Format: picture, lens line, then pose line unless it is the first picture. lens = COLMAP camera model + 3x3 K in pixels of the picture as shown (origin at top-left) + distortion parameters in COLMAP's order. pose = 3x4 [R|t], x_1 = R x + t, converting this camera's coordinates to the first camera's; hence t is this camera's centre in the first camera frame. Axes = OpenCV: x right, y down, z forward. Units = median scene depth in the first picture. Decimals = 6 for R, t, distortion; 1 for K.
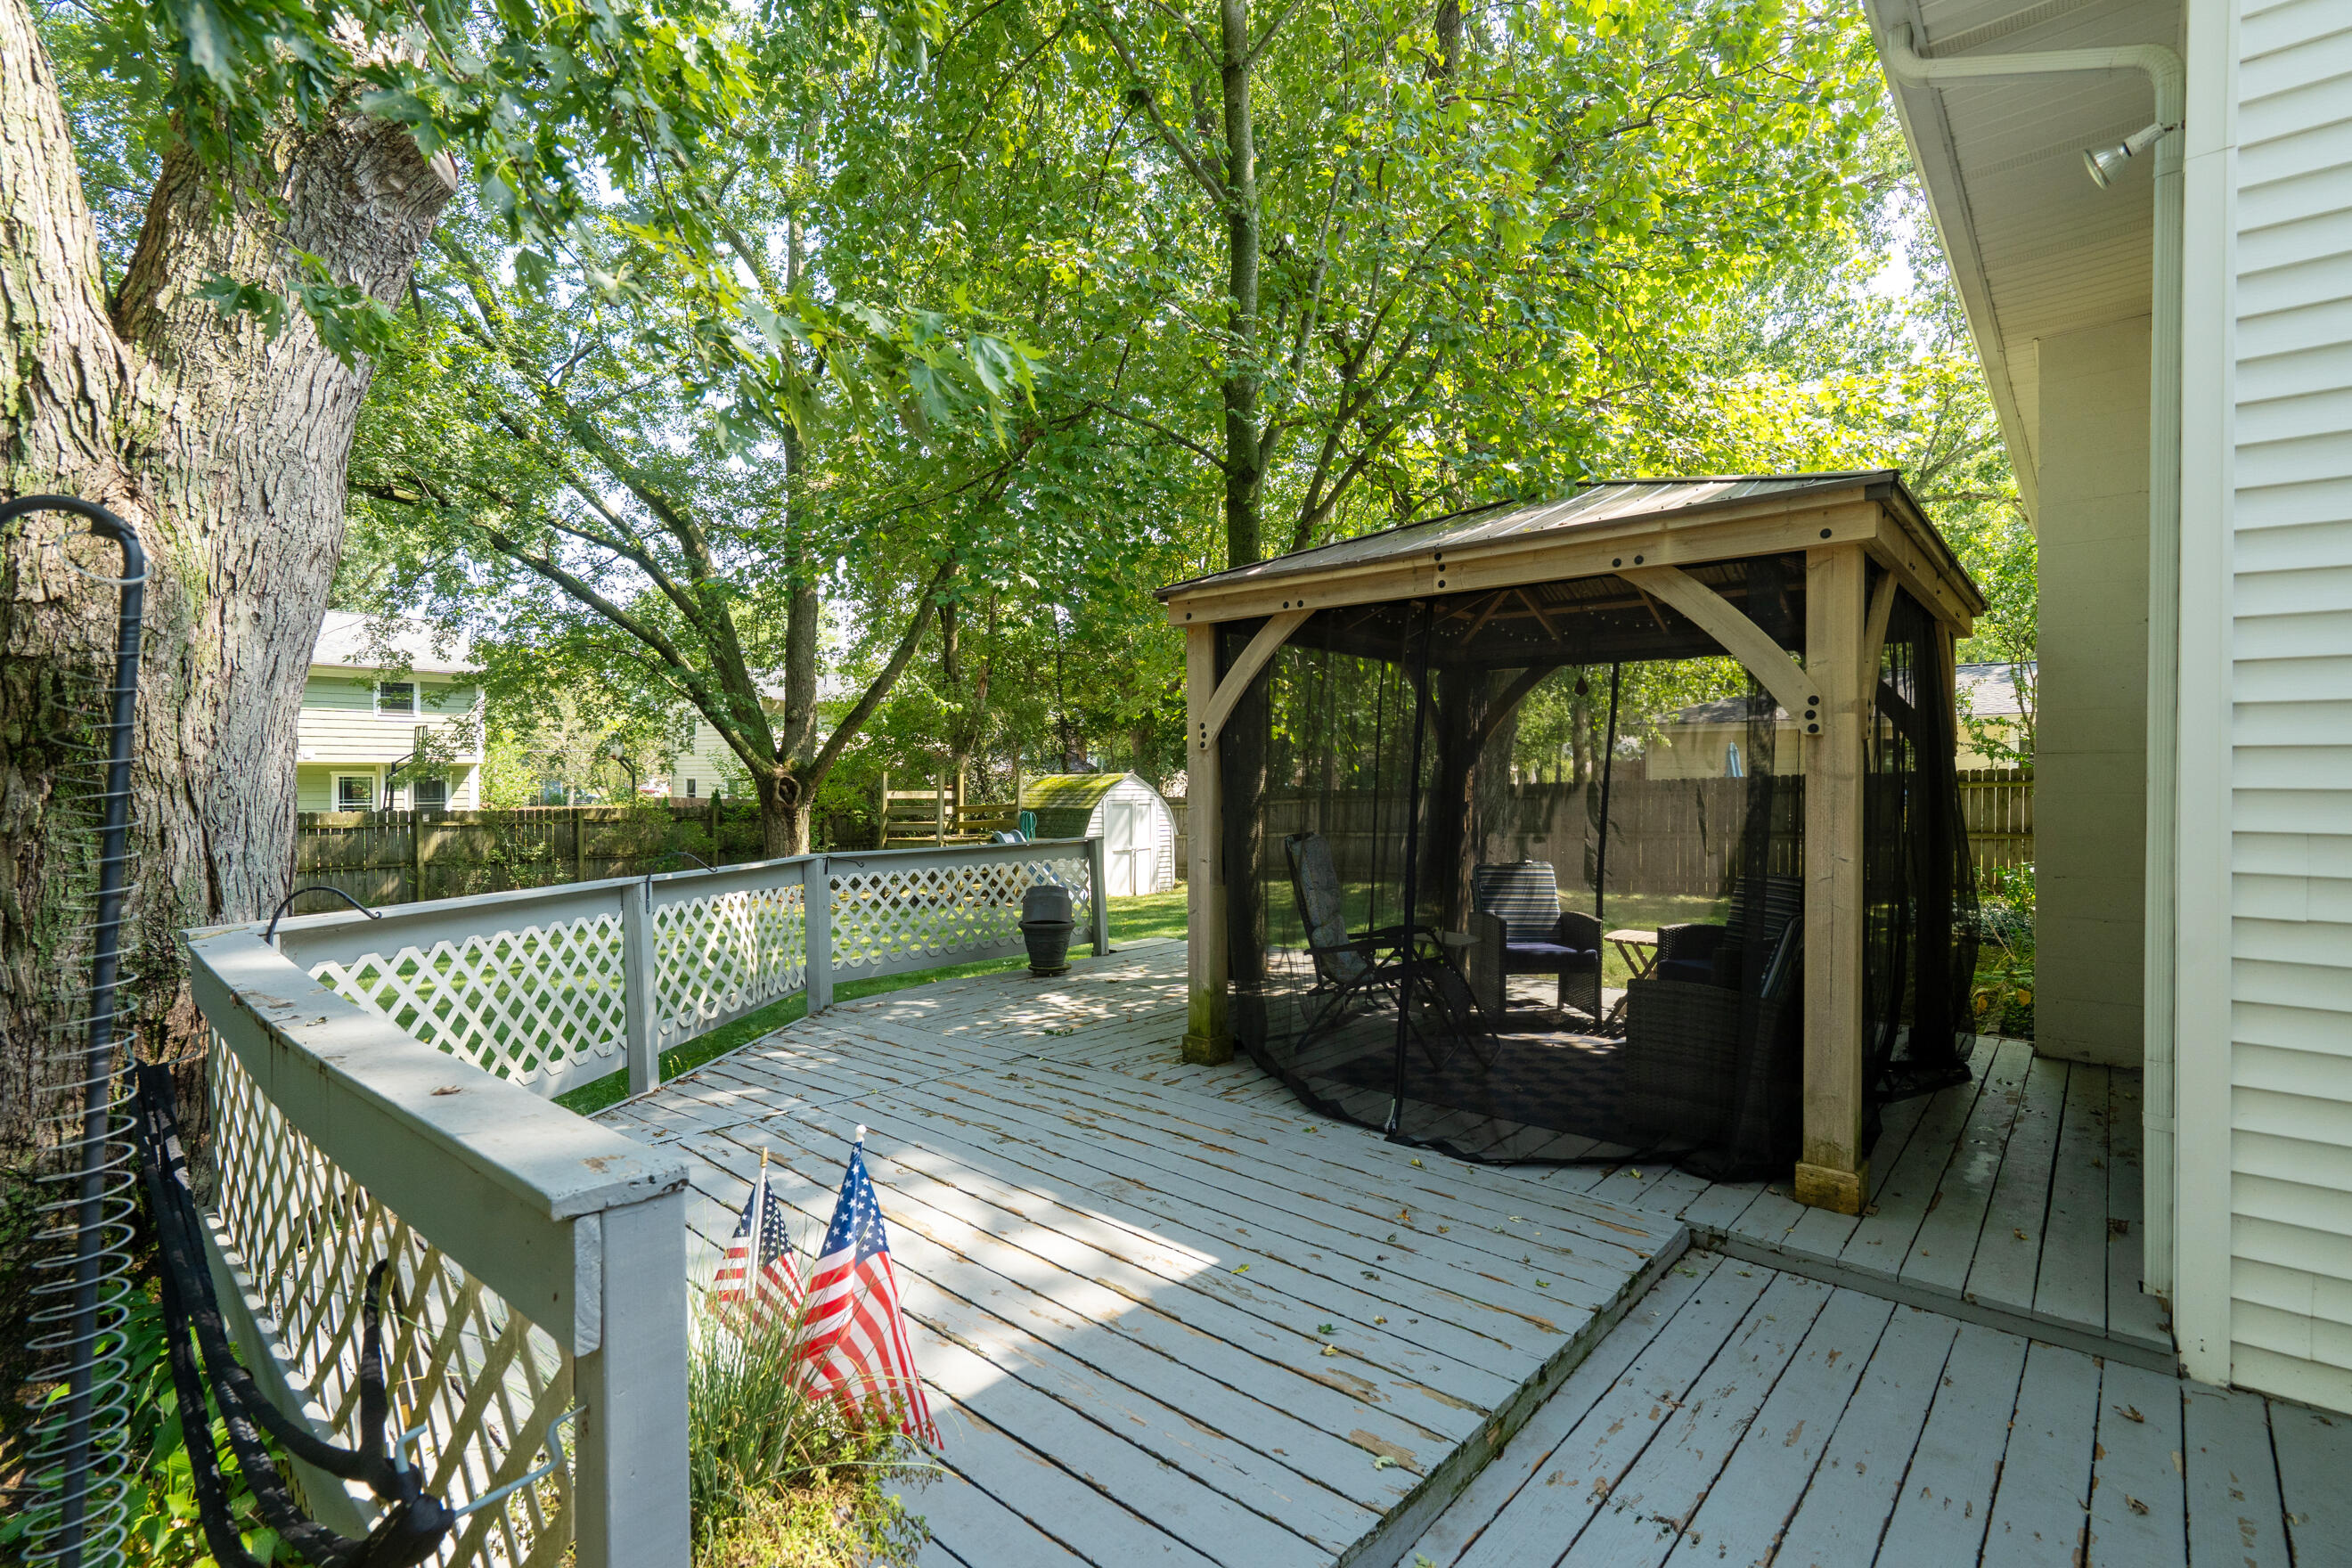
lens RADIAL K [[1104.0, 0, 1162.9], [0, 1104.0, 779.0], [0, 0, 1]] dist [0.000491, 0.000550]
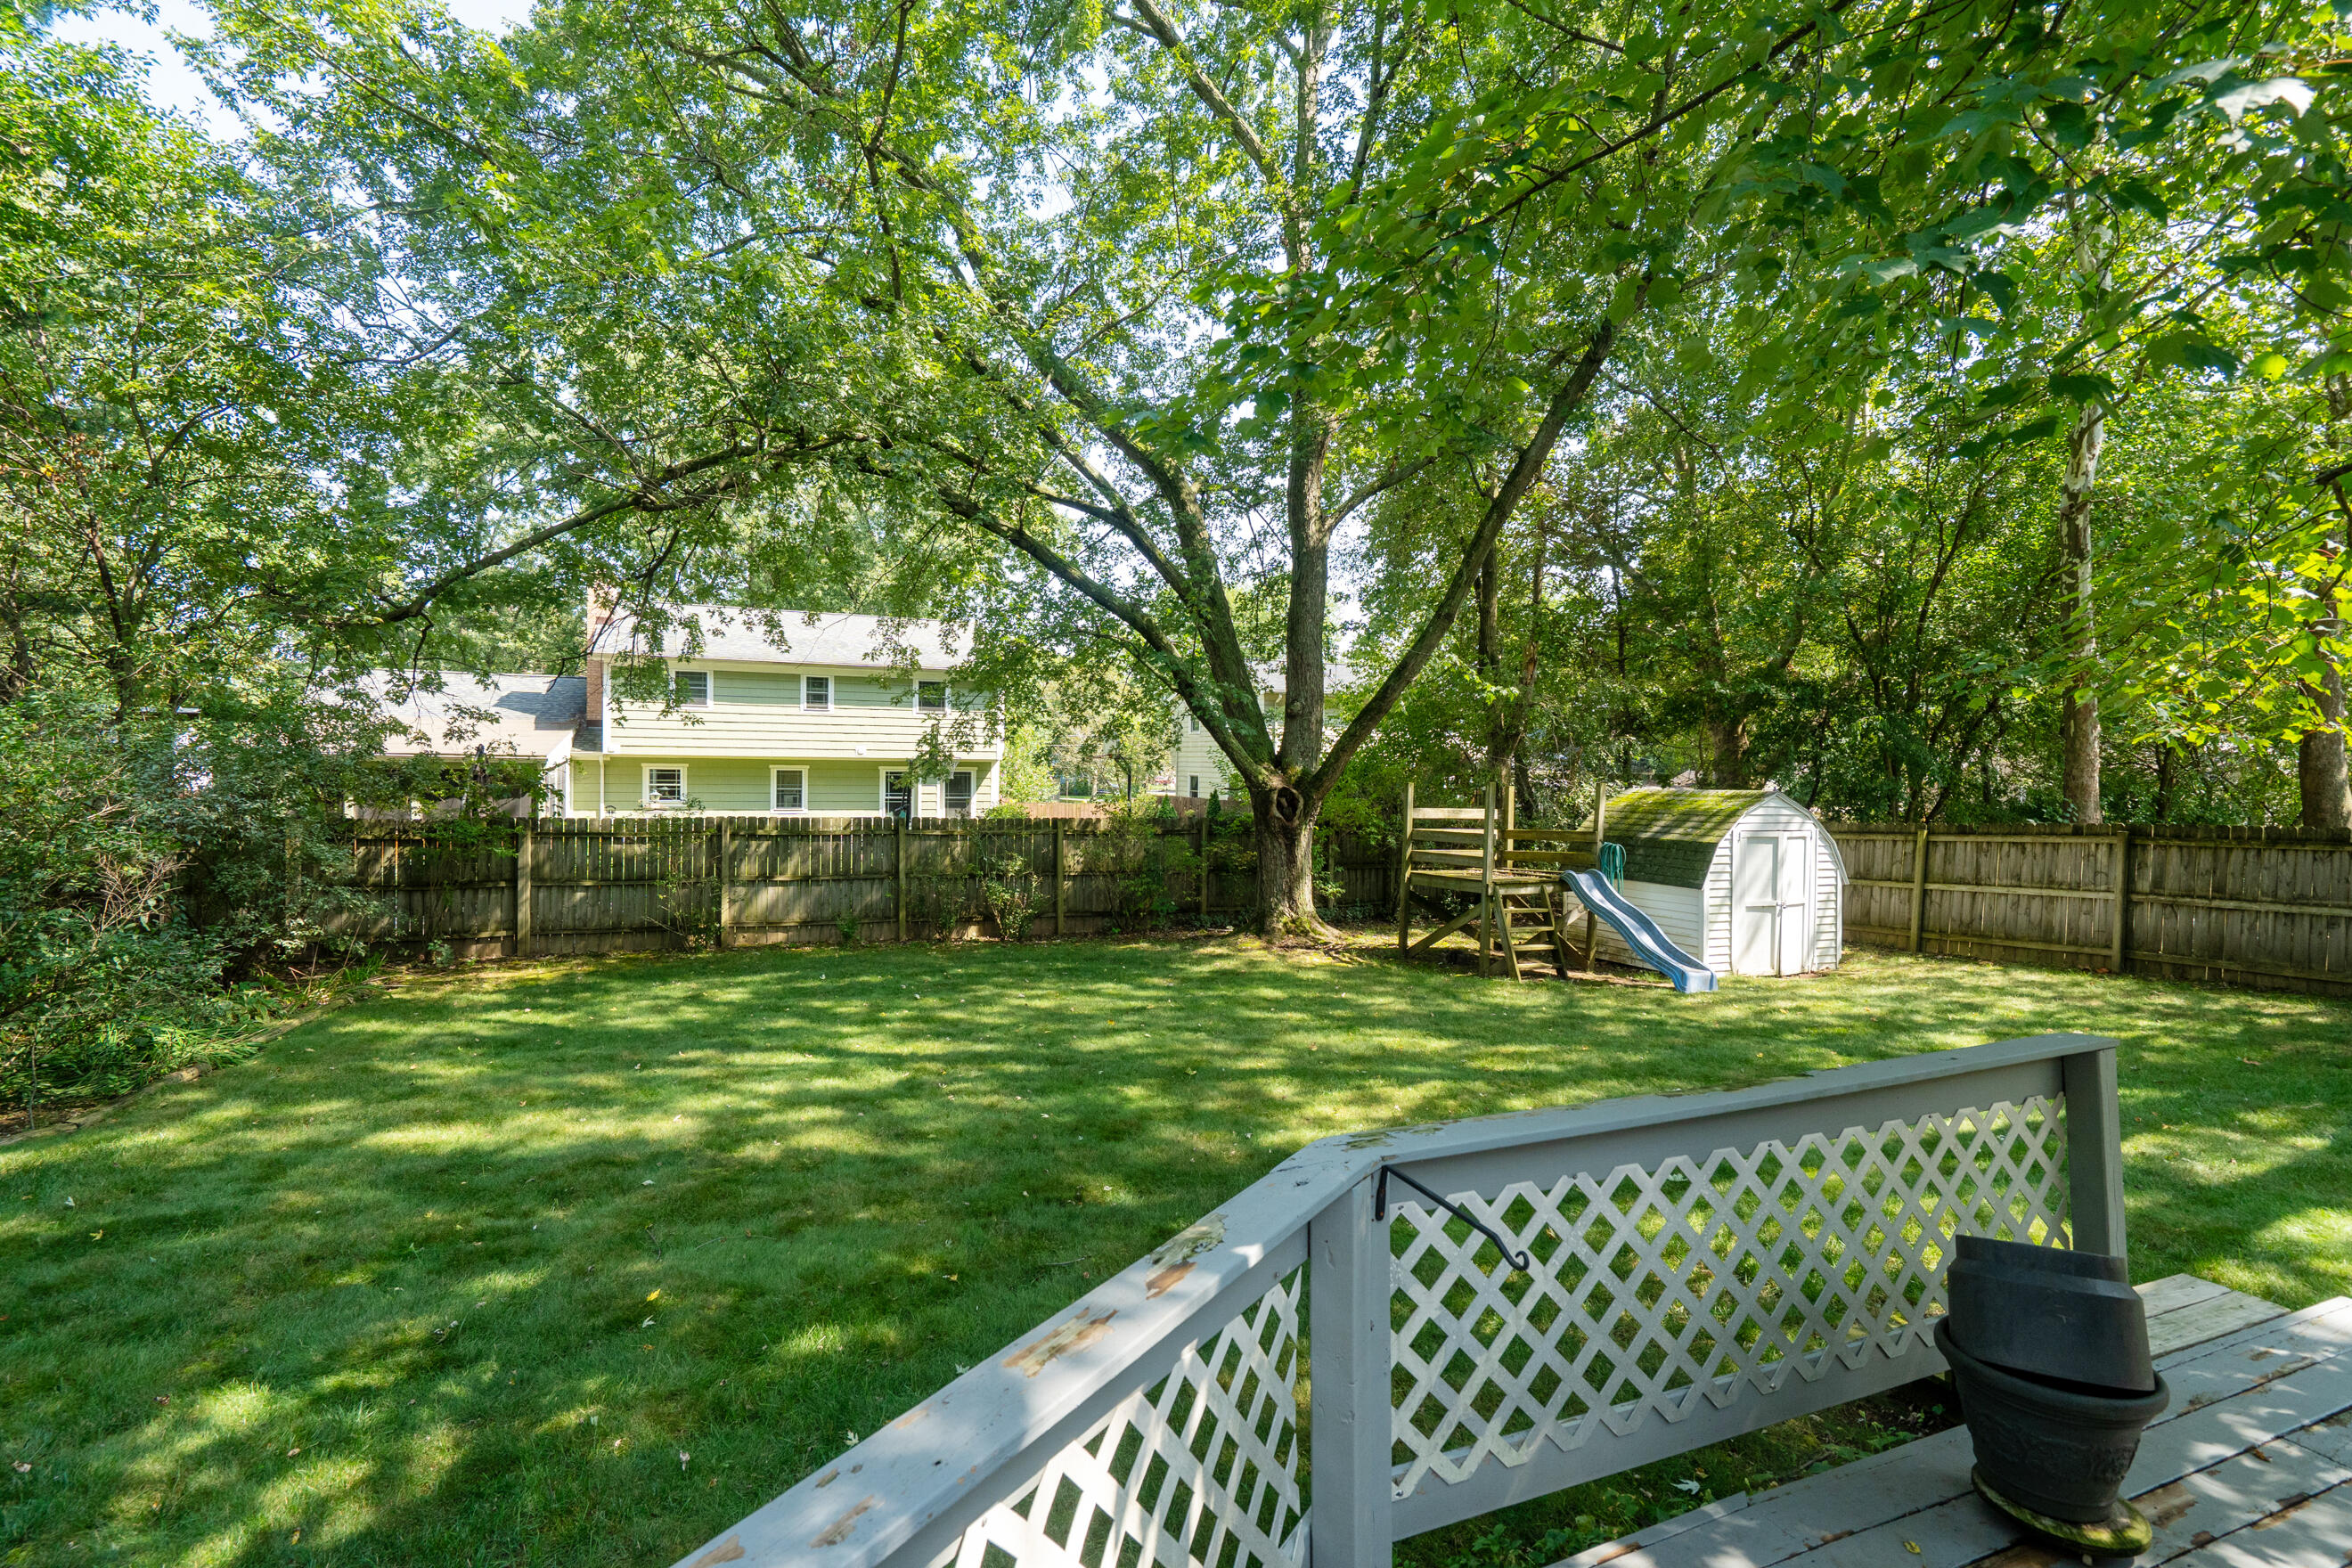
lens RADIAL K [[1104.0, 0, 1143.8], [0, 1104.0, 789.9], [0, 0, 1]] dist [0.000491, 0.000550]
pose [[0.895387, 0.023136, -0.444687, -0.071842], [-0.015781, 0.999671, 0.020234, -0.012967], [0.445009, -0.011100, 0.895458, 0.221105]]
